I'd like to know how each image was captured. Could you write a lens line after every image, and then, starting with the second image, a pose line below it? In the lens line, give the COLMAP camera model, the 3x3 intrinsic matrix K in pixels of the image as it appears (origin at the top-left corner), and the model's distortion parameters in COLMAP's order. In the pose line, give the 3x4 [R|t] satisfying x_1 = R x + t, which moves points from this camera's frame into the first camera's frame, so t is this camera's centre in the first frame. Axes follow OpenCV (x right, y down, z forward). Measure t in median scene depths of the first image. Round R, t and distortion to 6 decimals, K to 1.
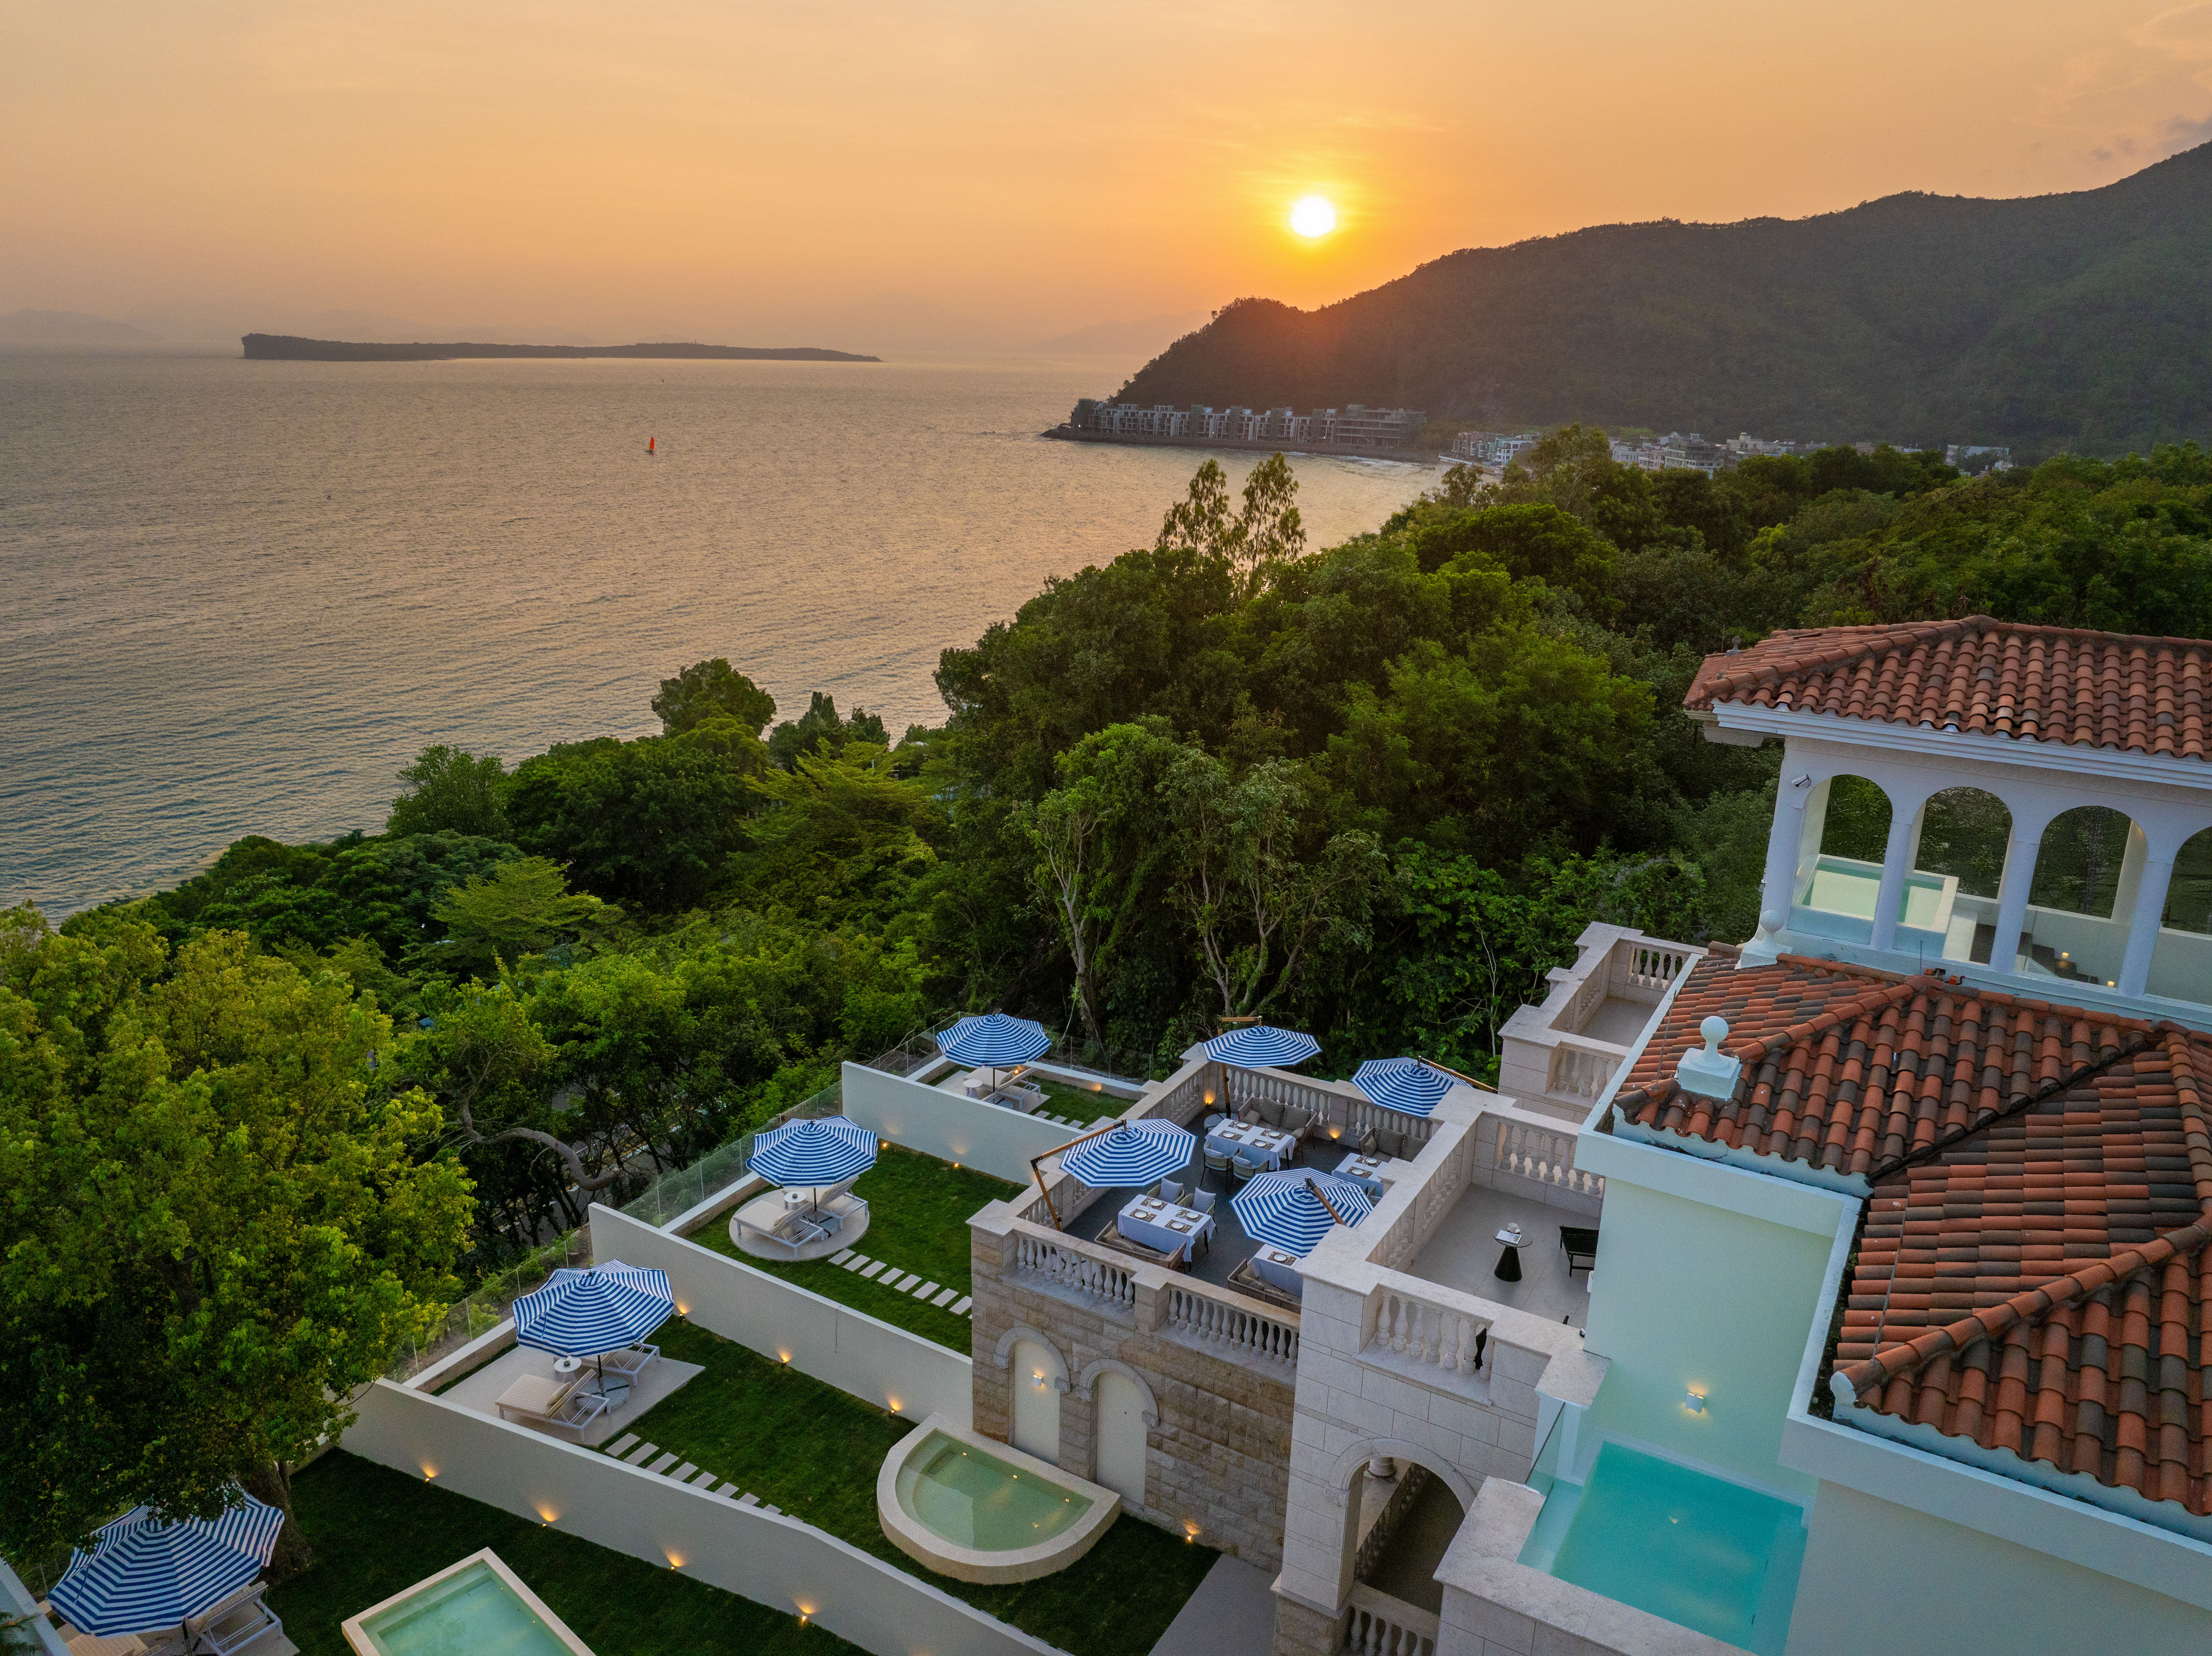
lens RADIAL K [[1583.8, 0, 1102.1], [0, 1583.8, 840.7], [0, 0, 1]] dist [-0.041212, 0.000670]
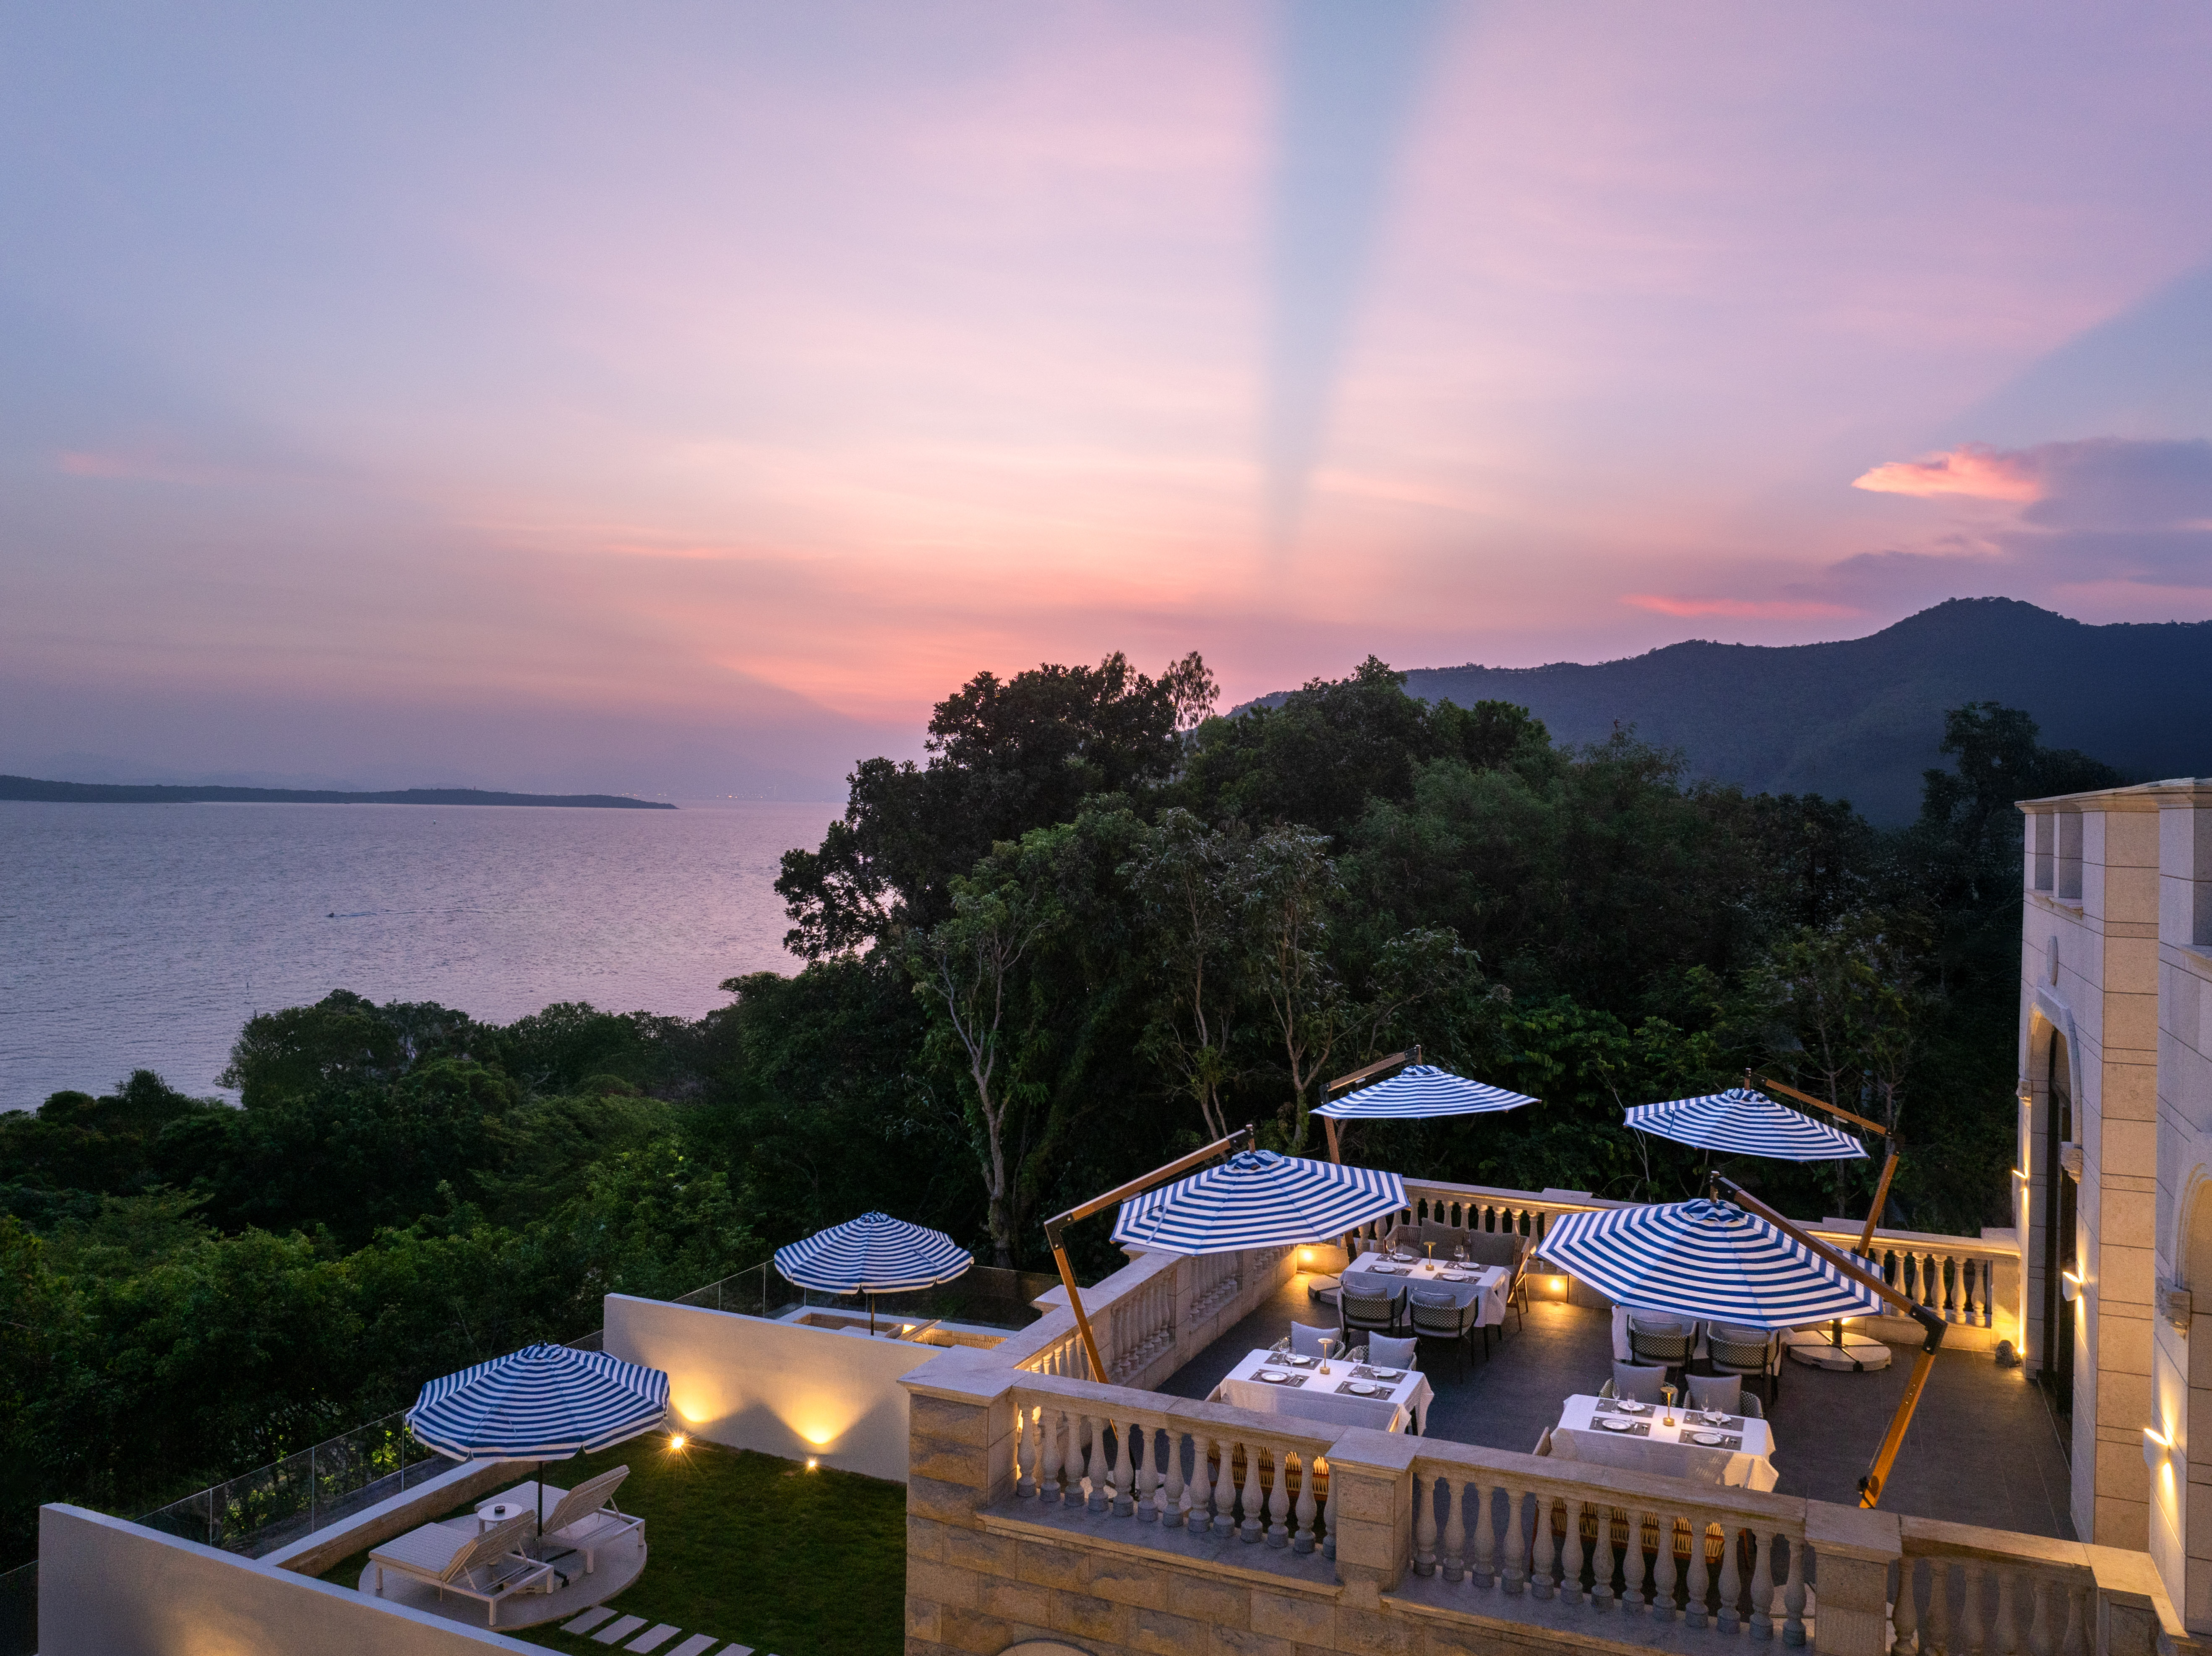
lens RADIAL K [[1696.7, 0, 1142.4], [0, 1696.7, 762.0], [0, 0, 1]] dist [-0.030262, -0.005751]
pose [[0.990840, 0.004138, 0.134980, -0.049381], [0.038773, 0.948729, -0.313705, 0.136083], [-0.129357, 0.316065, 0.939878, 0.304129]]
